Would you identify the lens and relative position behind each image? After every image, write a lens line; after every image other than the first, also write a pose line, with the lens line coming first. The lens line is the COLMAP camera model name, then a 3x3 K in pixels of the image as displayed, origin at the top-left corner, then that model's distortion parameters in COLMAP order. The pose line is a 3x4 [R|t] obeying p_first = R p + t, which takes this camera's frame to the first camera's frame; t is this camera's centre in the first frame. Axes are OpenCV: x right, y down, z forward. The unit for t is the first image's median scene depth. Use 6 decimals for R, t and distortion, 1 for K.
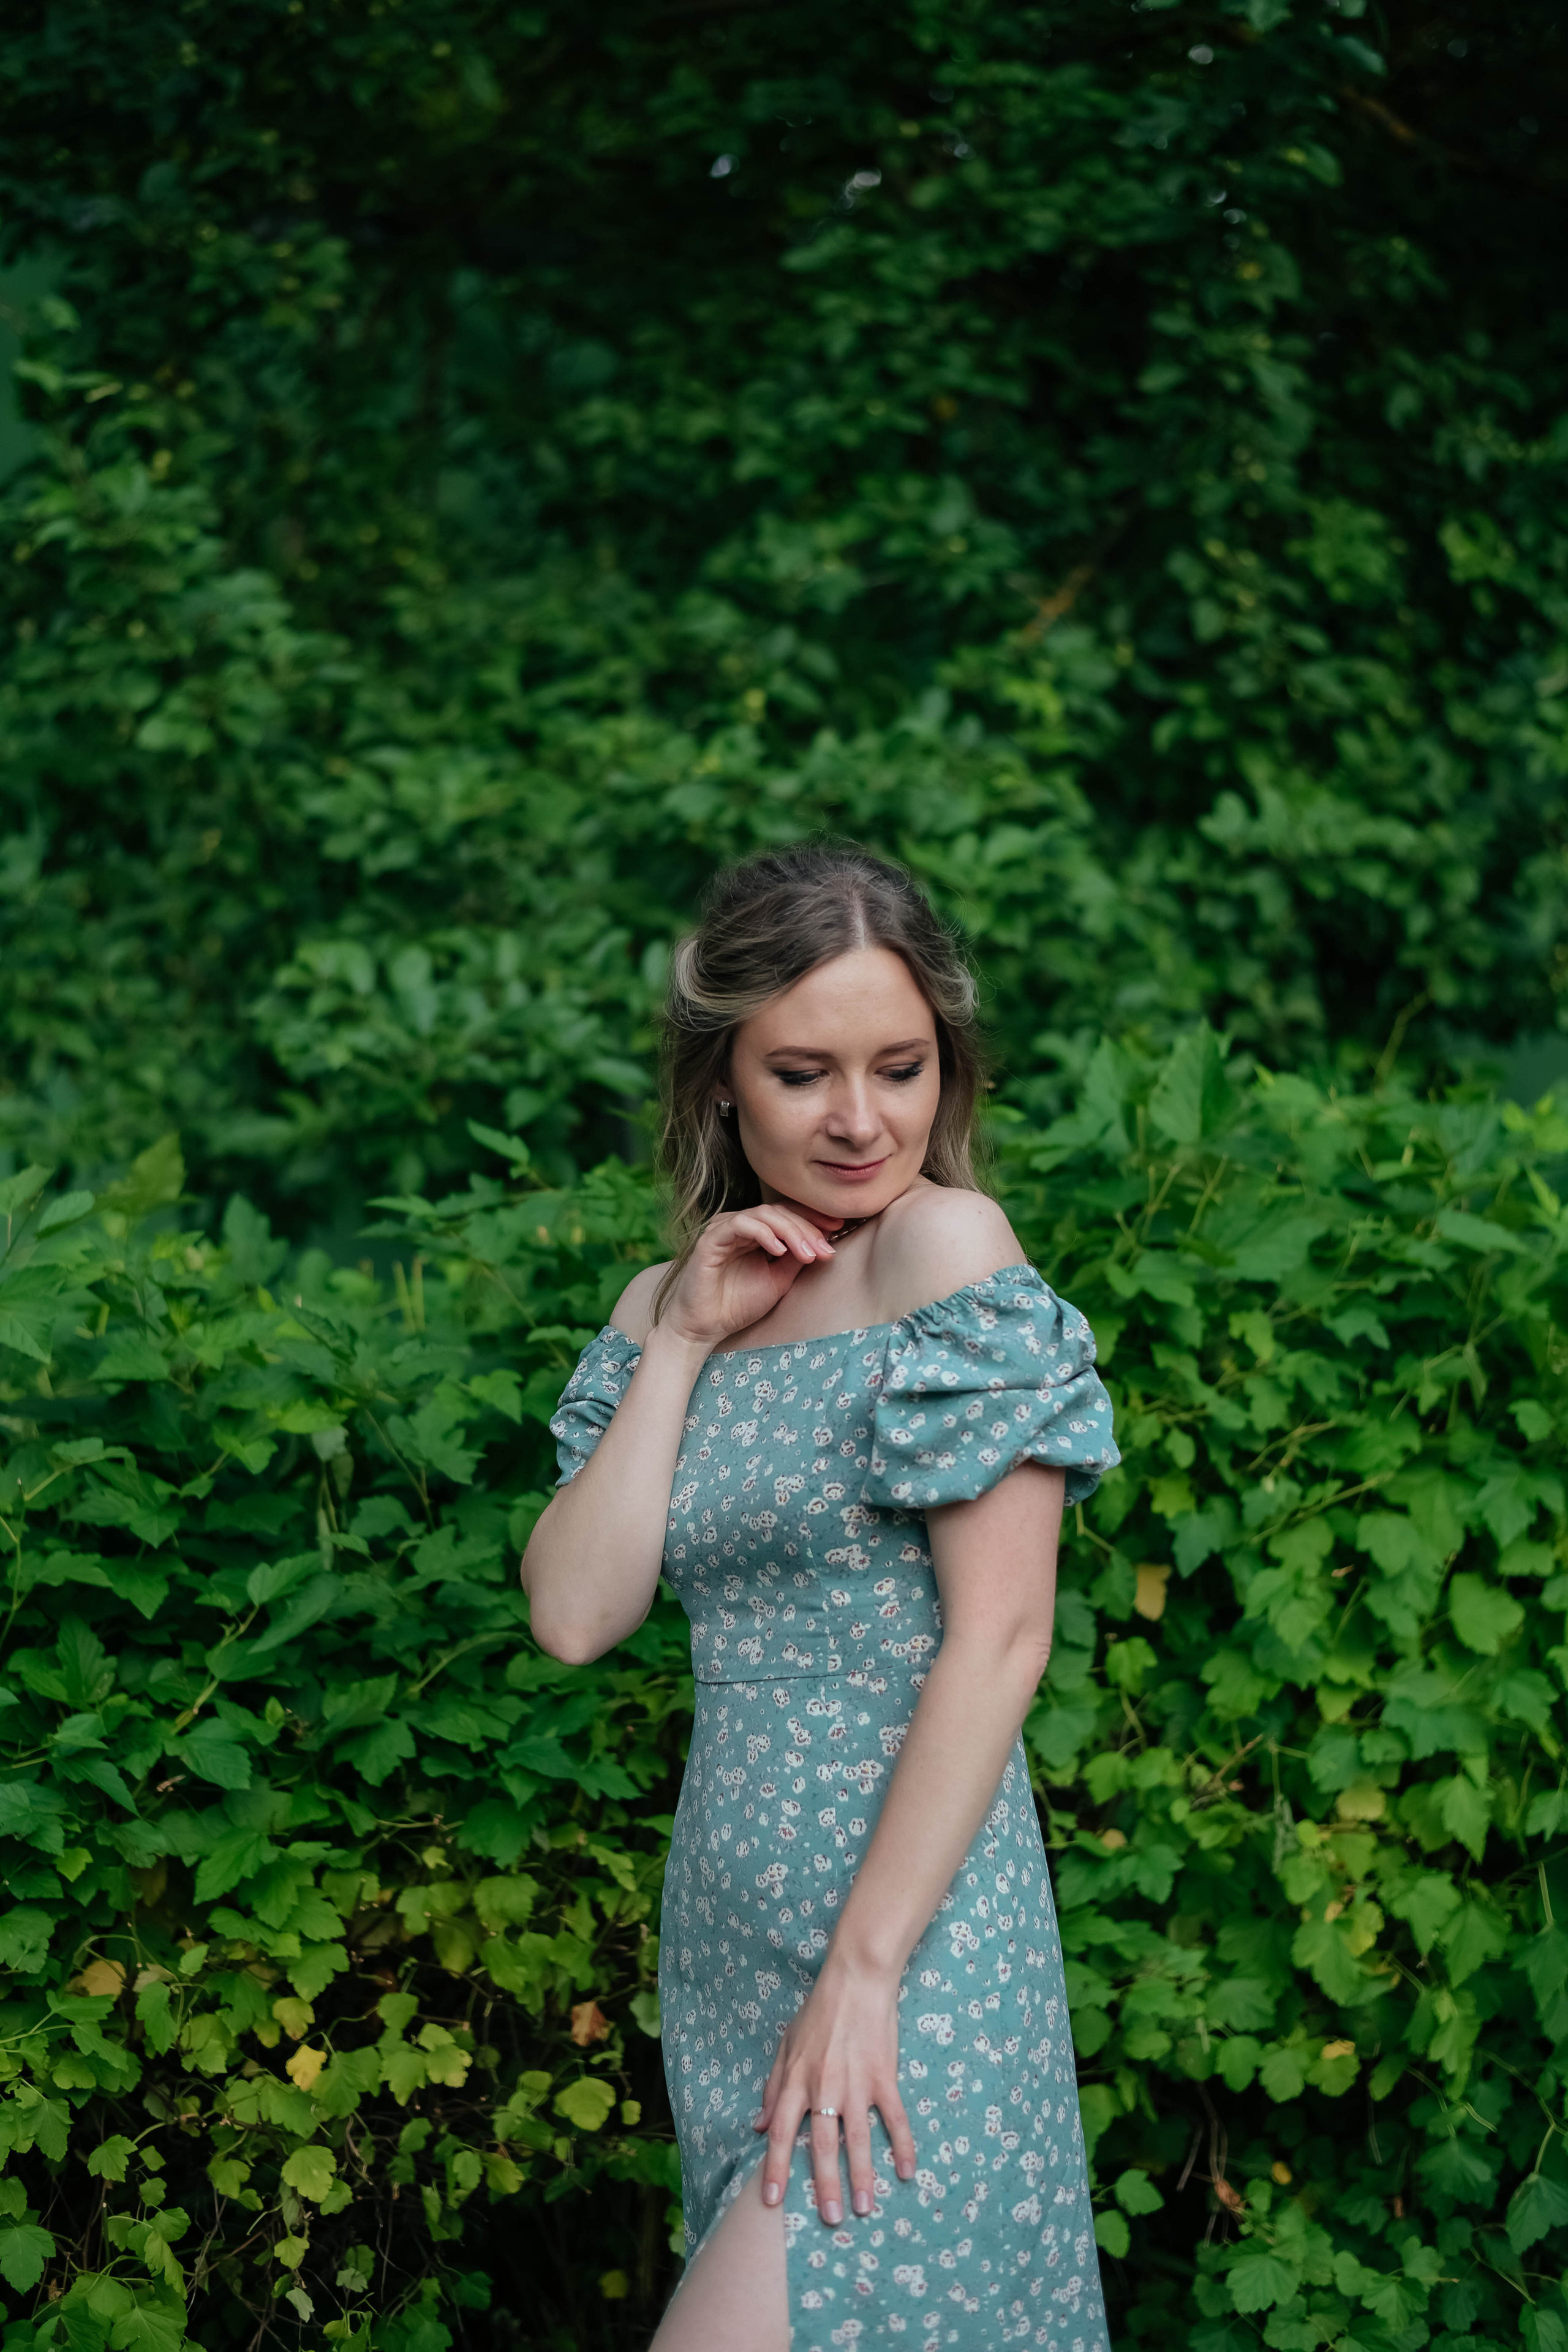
lens RADIAL K [[3400.6, 0, 784.0], [0, 3400.6, 1176.0], [0, 0, 1]] dist [-0.121938, 0.102029]
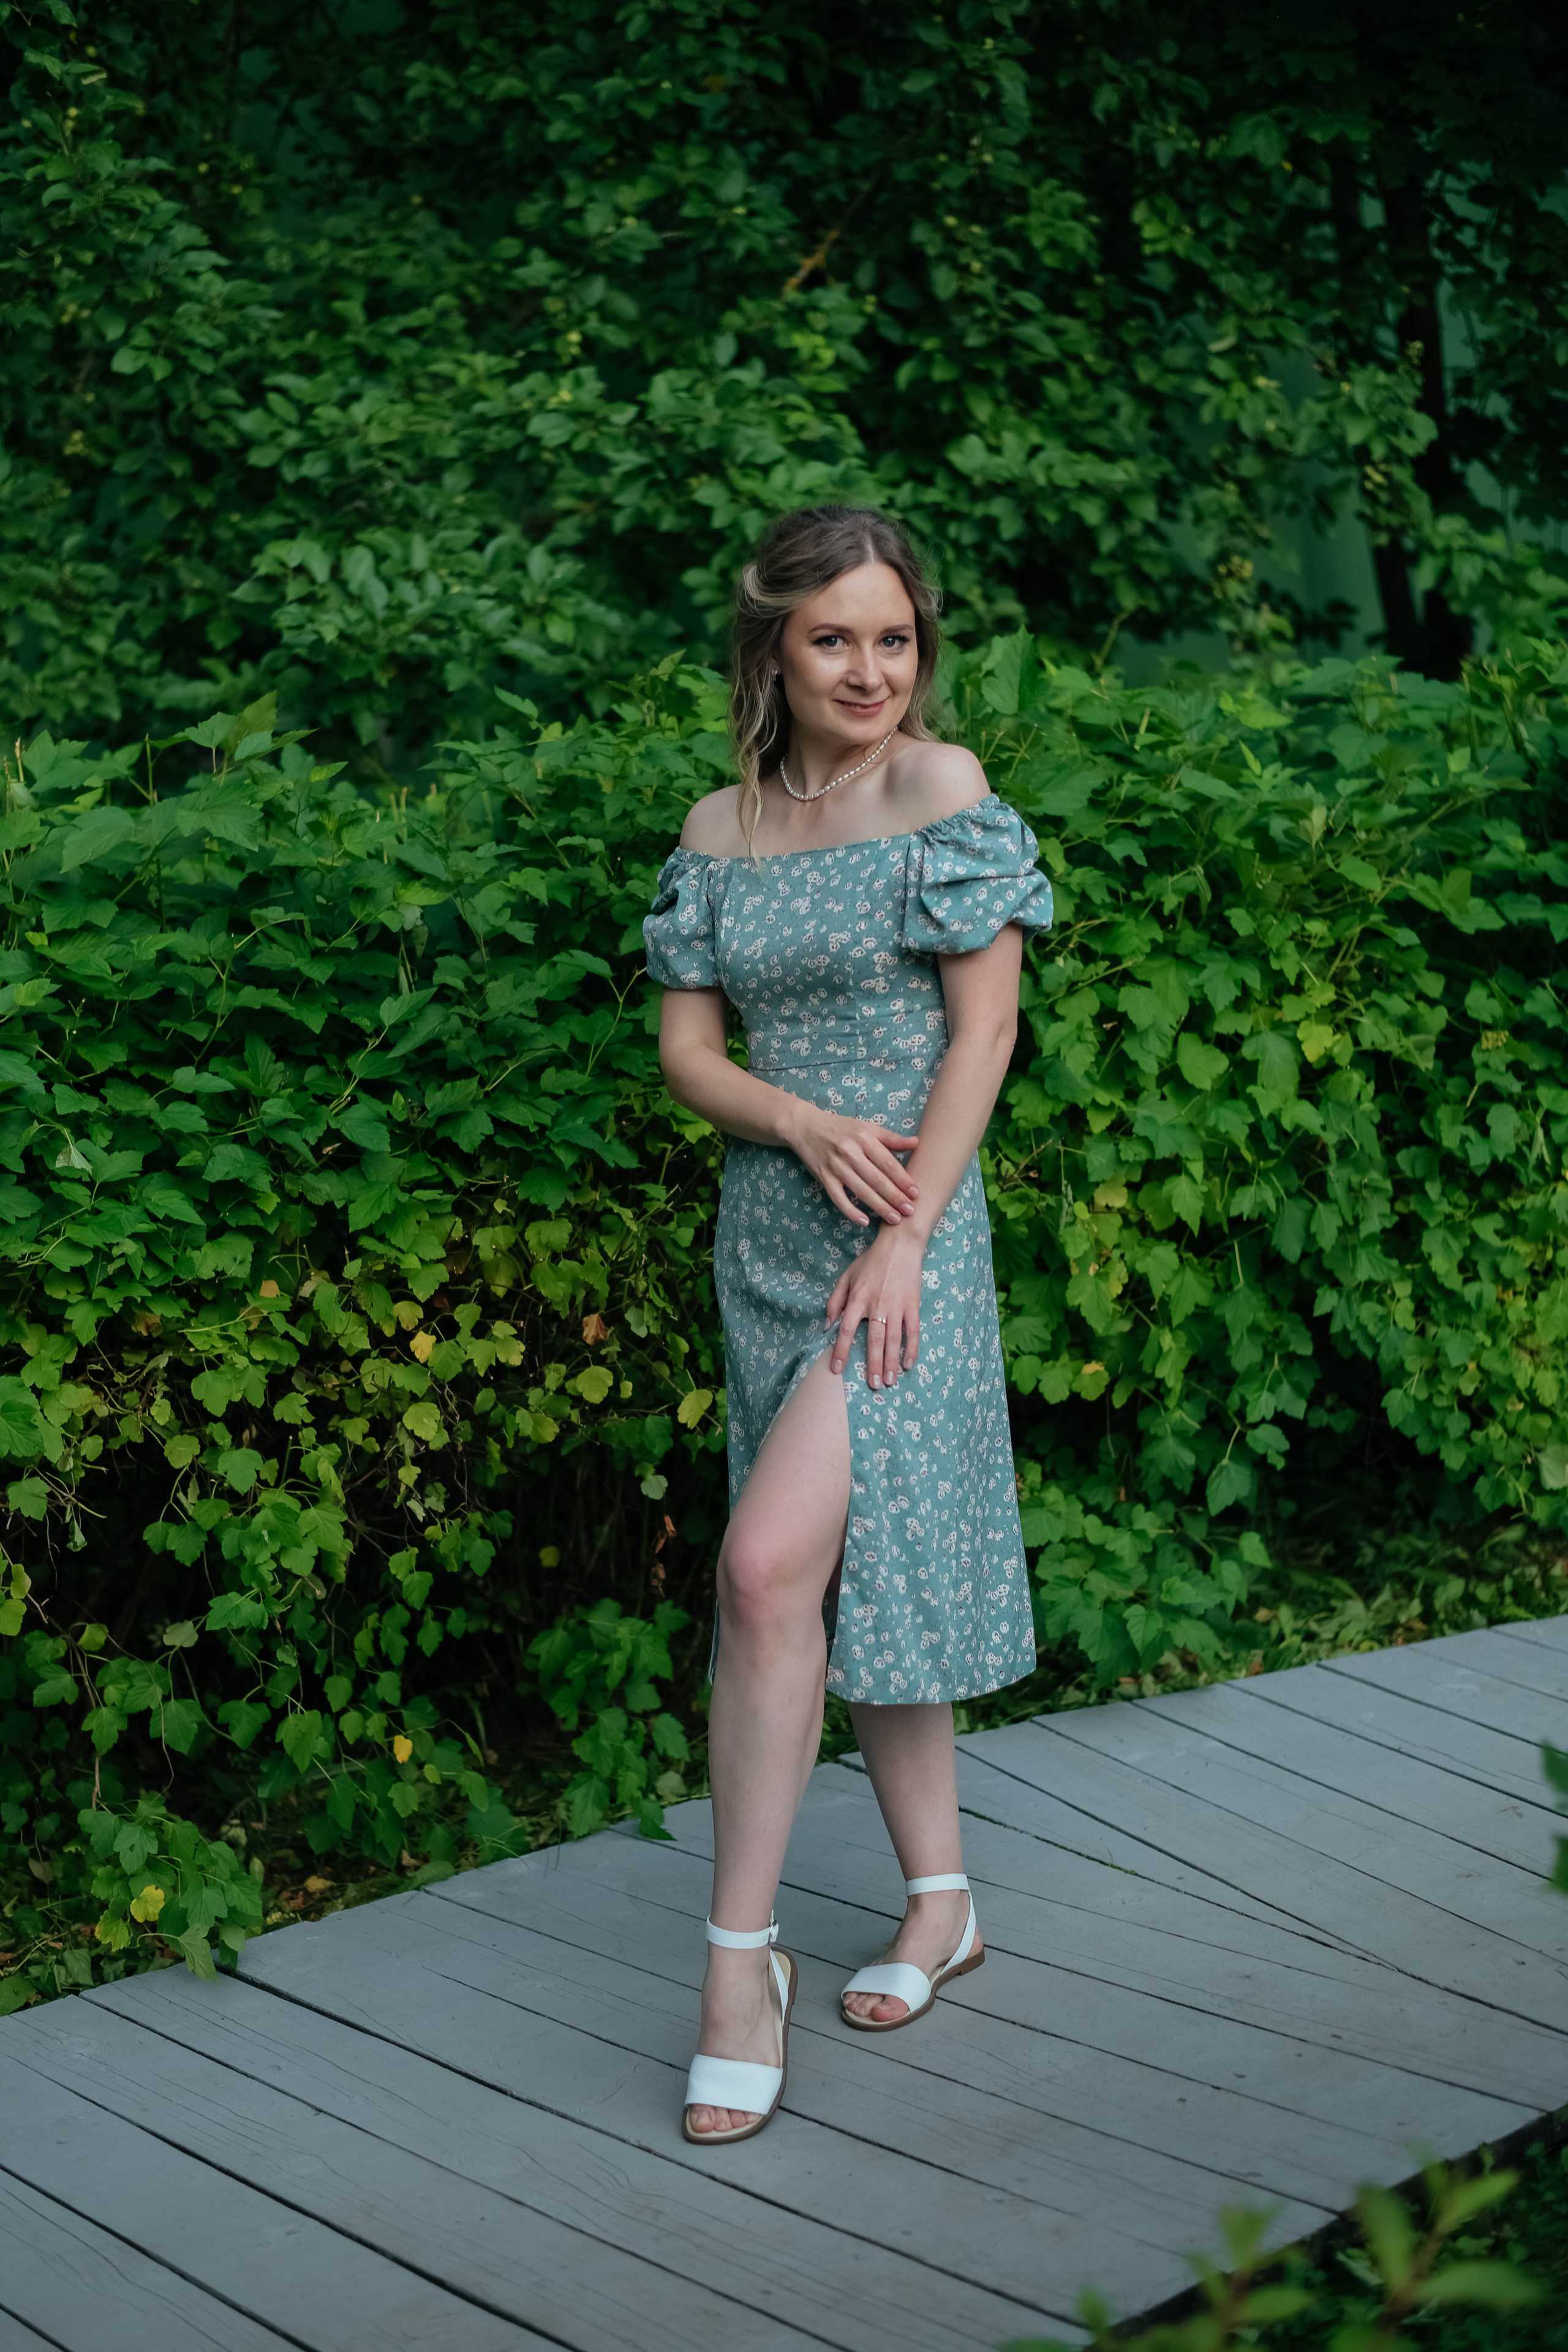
lens RADIAL K [[3400.6, 0, 784.0], [0, 3400.6, 1176.0], [0, 0, 1]] dist [-0.121938, 0.102029]
pose [[0.991366, 0.005900, 0.130994, -0.147754], [-0.022221, 0.992098, 0.123485, 0.007756], [-0.129231, -0.125330, 0.983662, -0.363561]]
